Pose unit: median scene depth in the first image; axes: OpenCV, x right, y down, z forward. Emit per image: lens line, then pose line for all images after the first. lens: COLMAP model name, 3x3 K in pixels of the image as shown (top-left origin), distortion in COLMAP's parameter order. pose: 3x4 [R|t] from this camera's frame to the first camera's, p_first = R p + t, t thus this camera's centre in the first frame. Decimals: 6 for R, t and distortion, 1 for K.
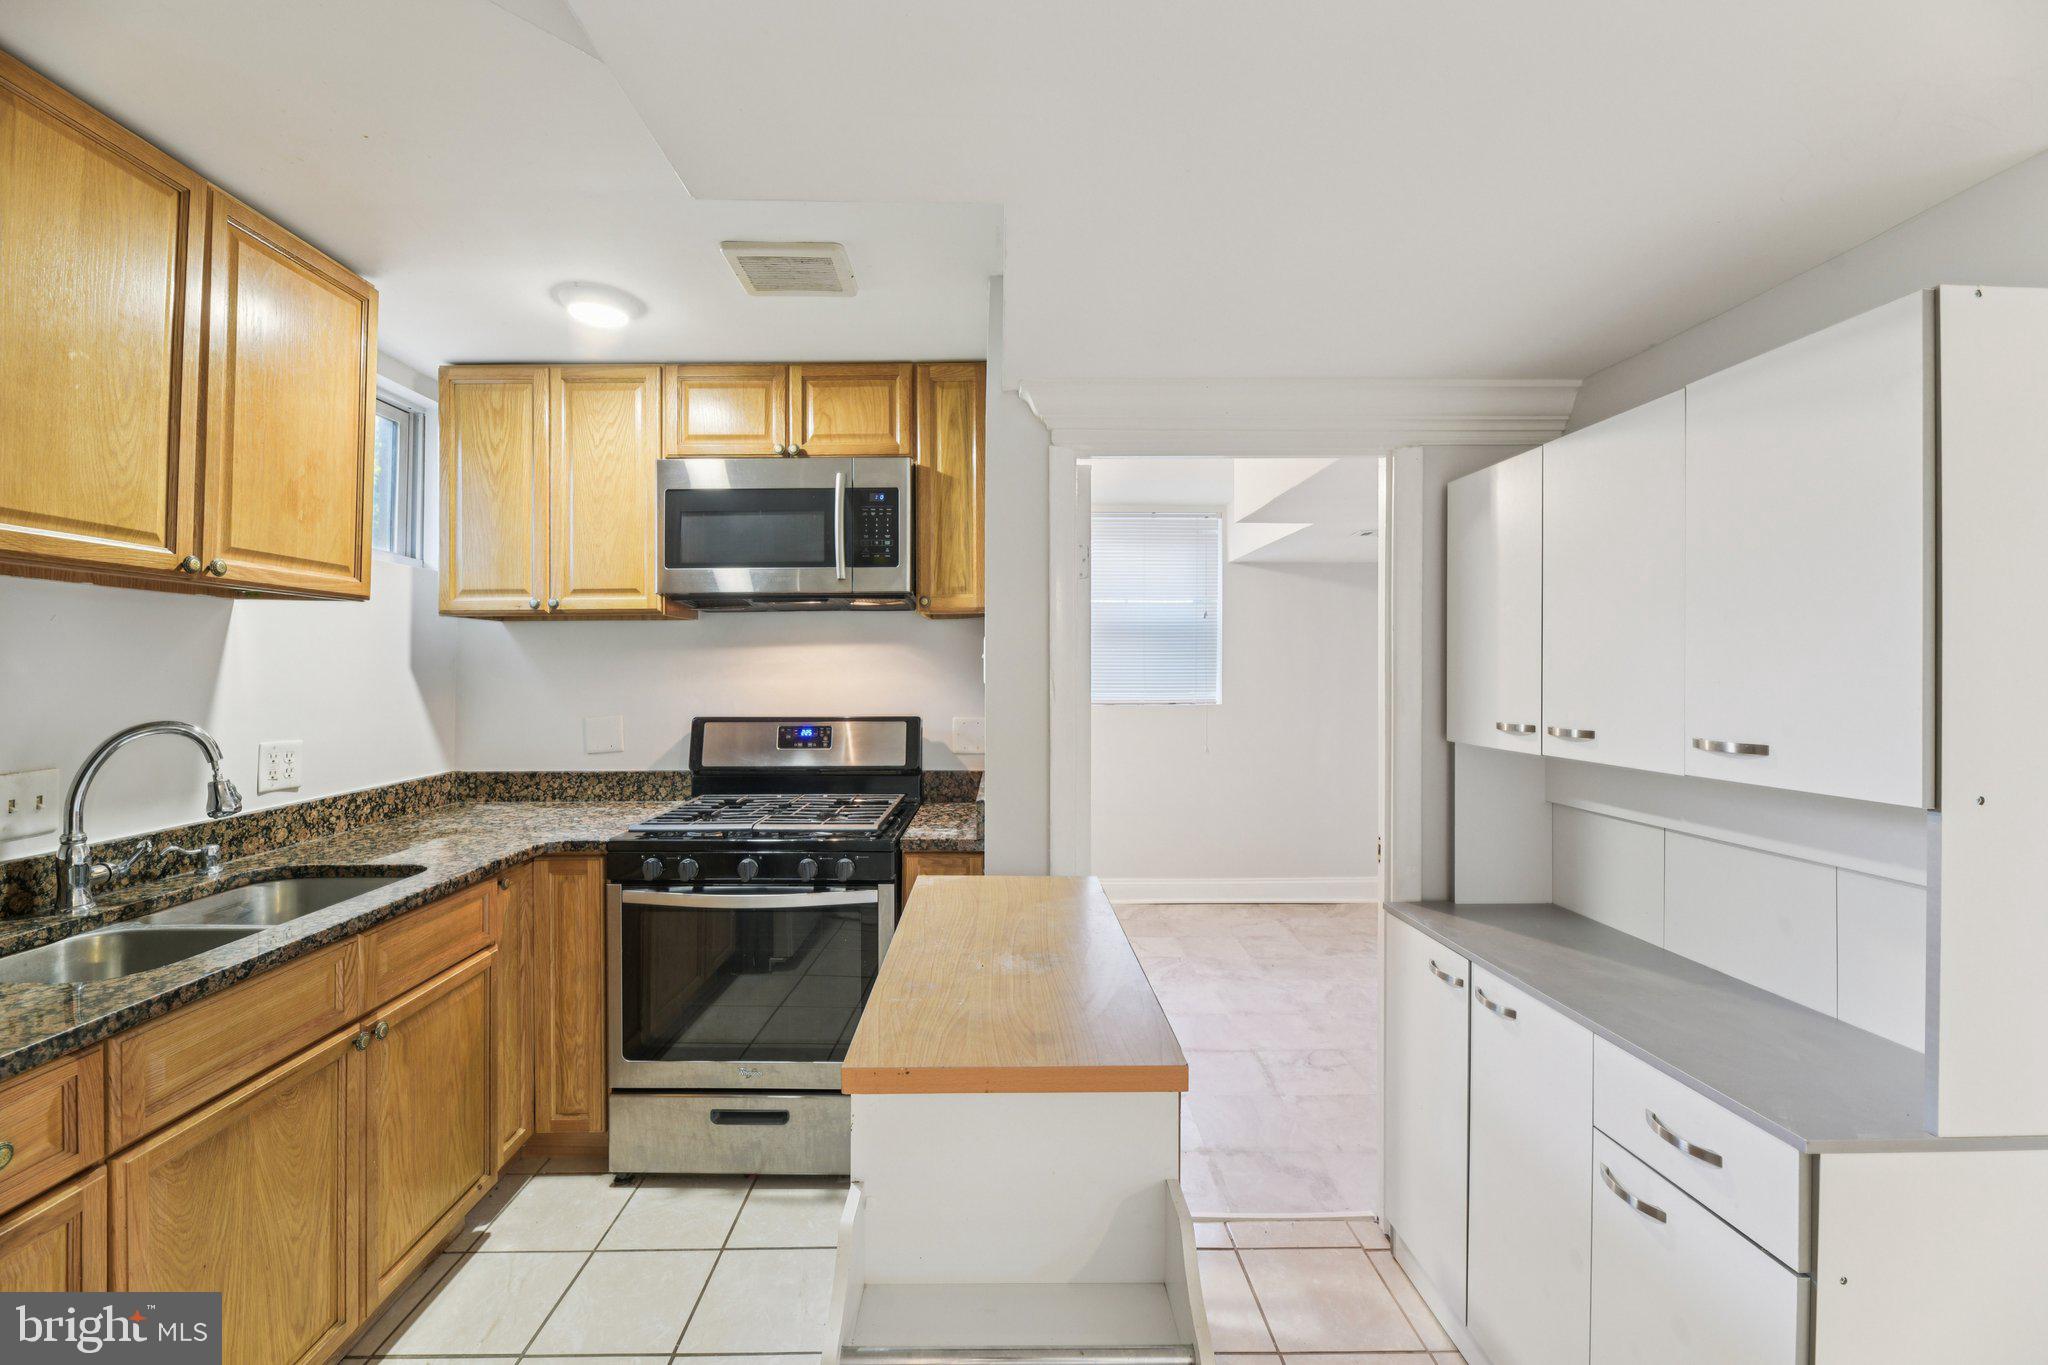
lens RADIAL K [[828.5, 0, 985.6], [0, 828.5, 662.5], [0, 0, 1]] dist [0.000580, -0.002901]
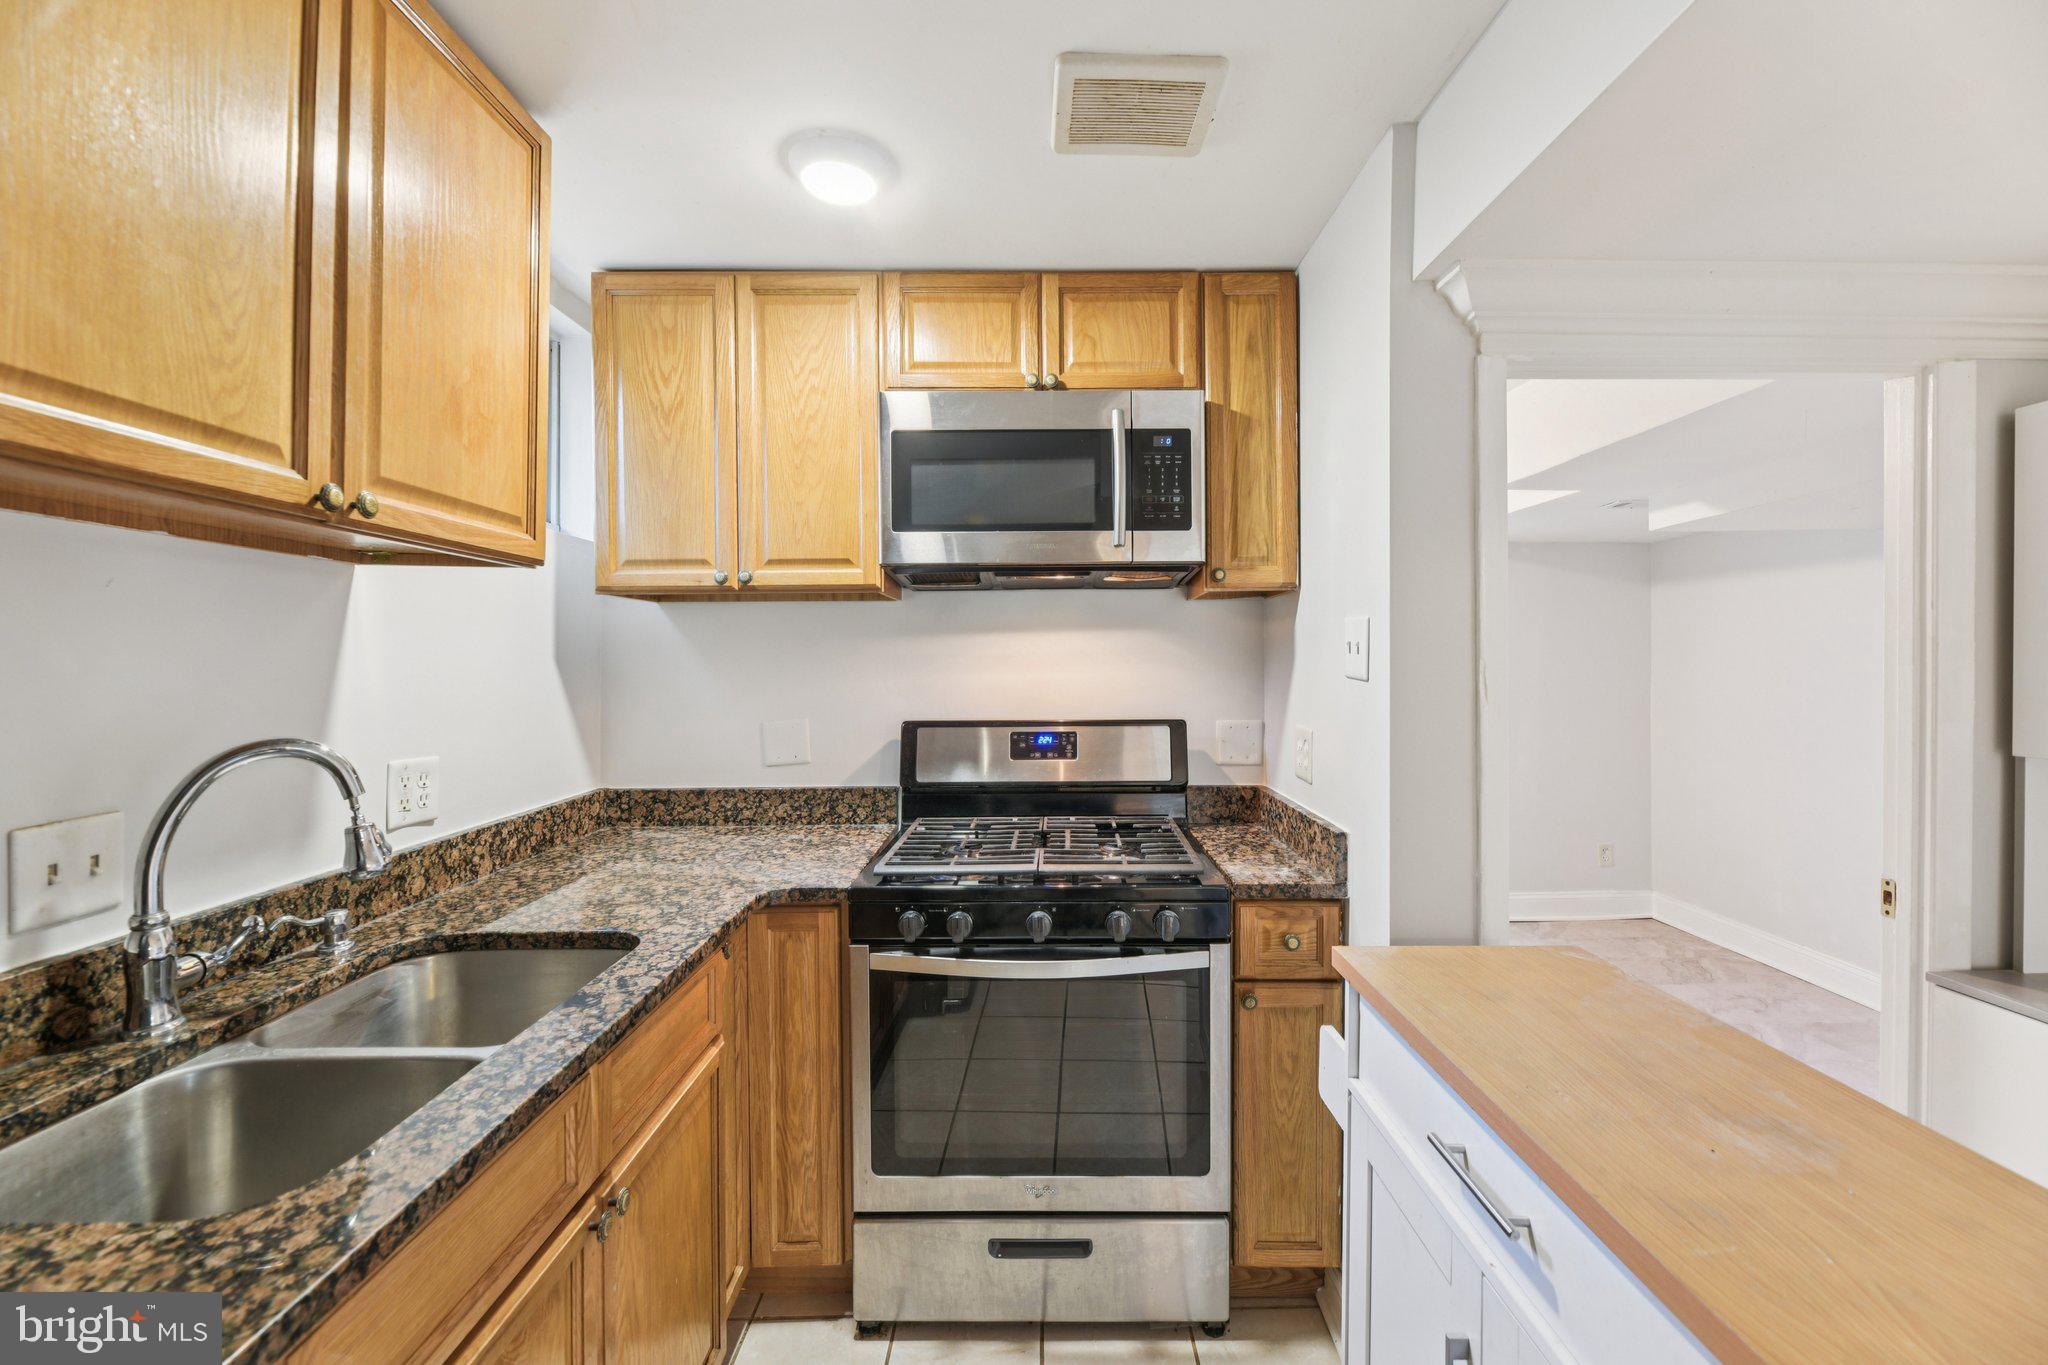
lens RADIAL K [[826.1, 0, 1032.1], [0, 826.1, 668.4], [0, 0, 1]] dist [0.000101, -0.002671]
pose [[0.999886, -0.001796, 0.015023, -0.294994], [0.001571, 0.999887, 0.014974, 0.003793], [-0.015048, -0.014949, 0.999775, 0.242009]]
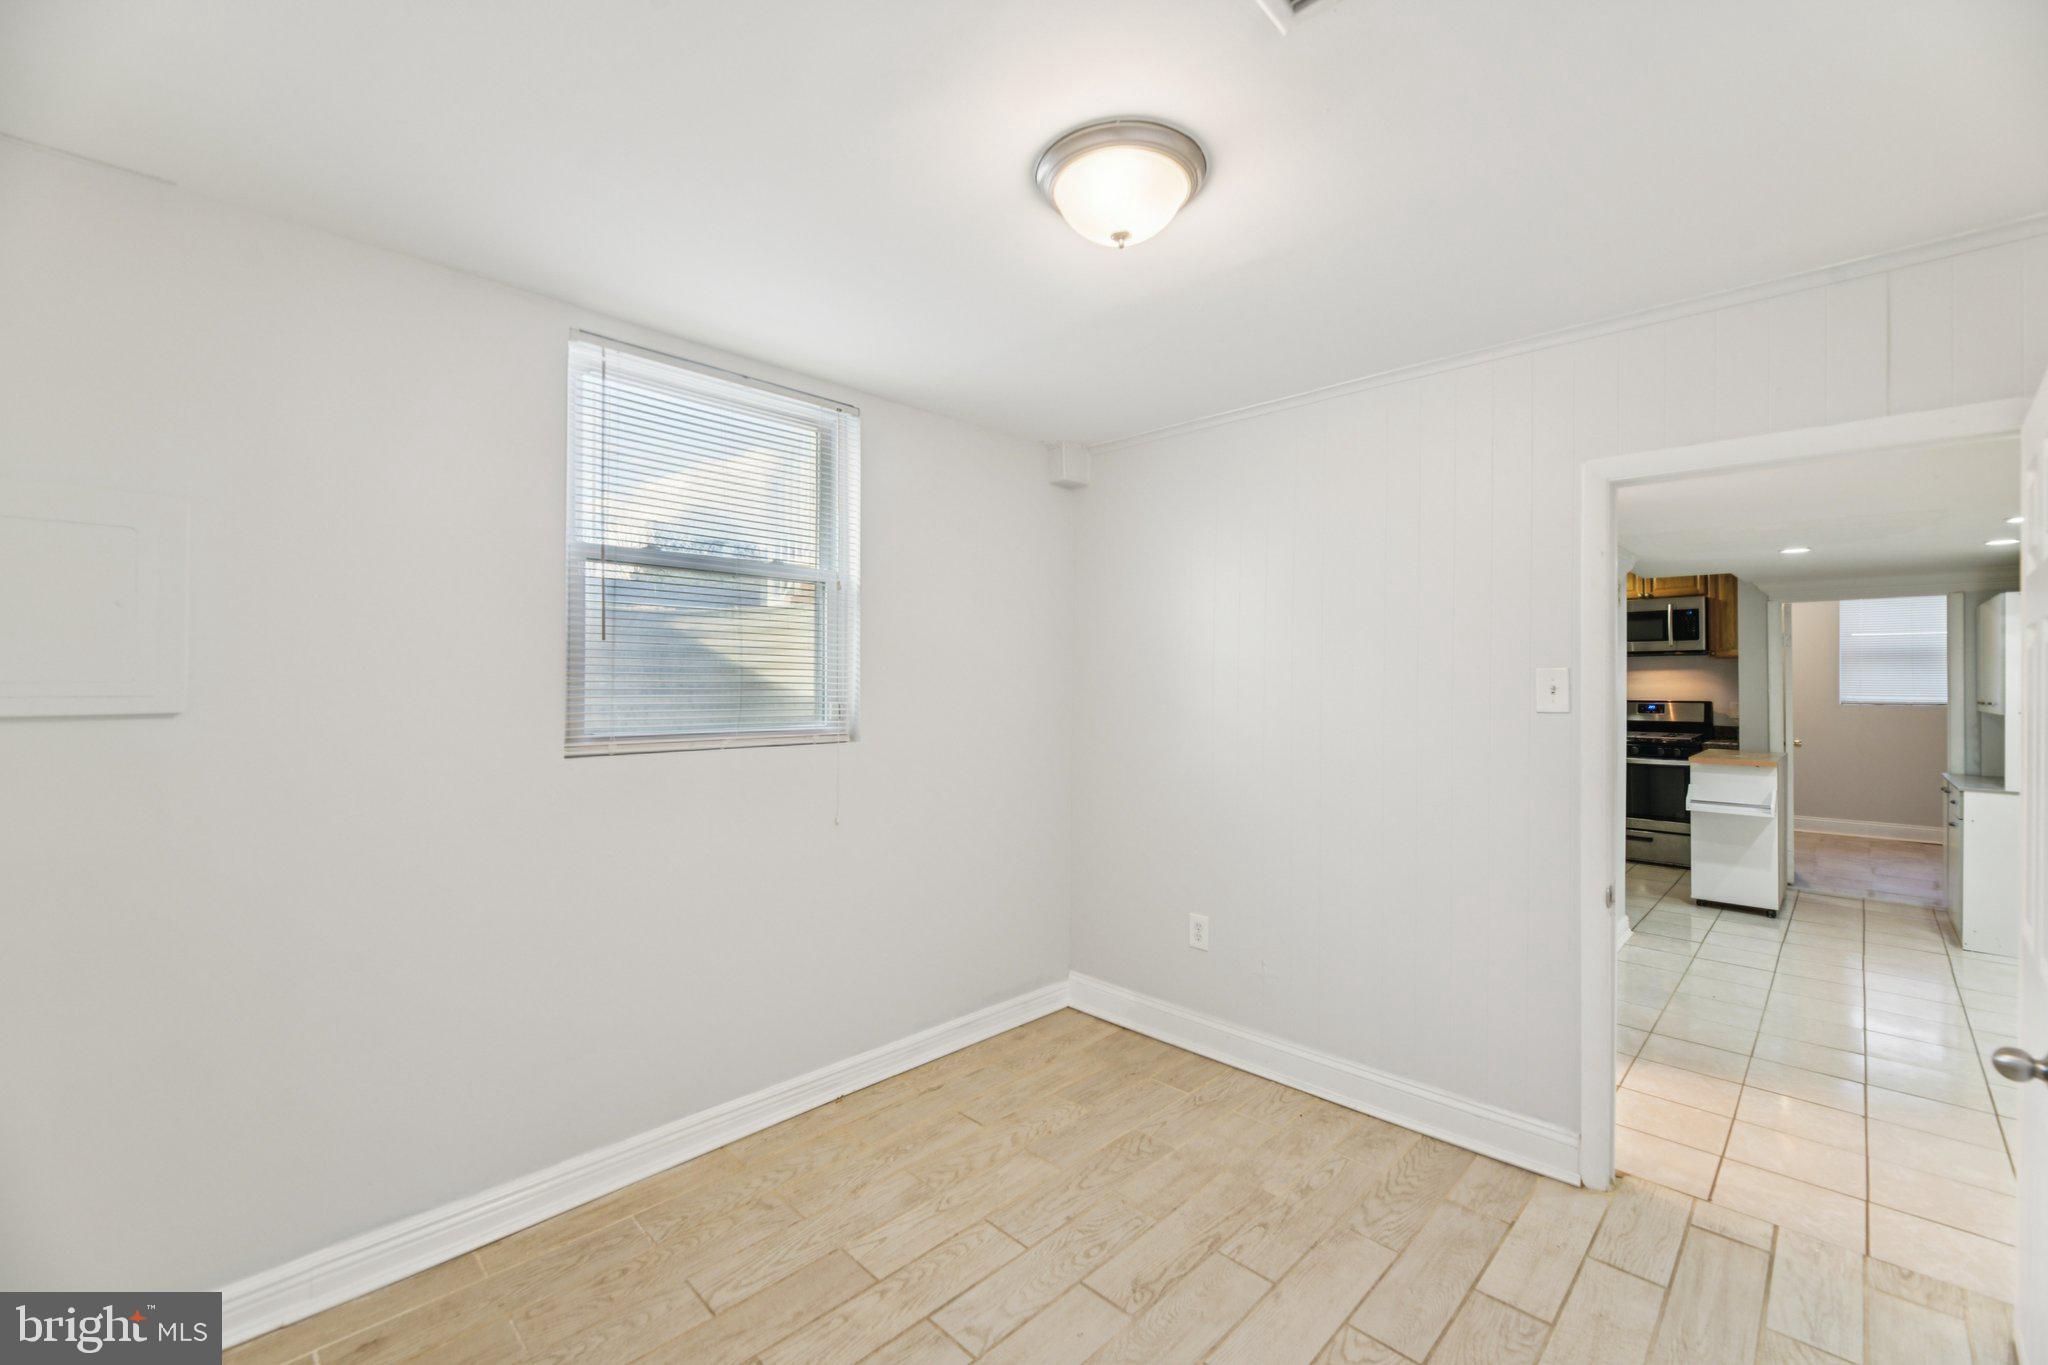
lens RADIAL K [[864.9, 0, 1039.8], [0, 864.9, 669.4], [0, 0, 1]] dist [0.002796, -0.000514]
pose [[0.729077, -0.010848, -0.684345, 0.256134], [0.004198, 0.999926, -0.011379, -0.006005], [0.684418, 0.005423, 0.729069, -2.506503]]
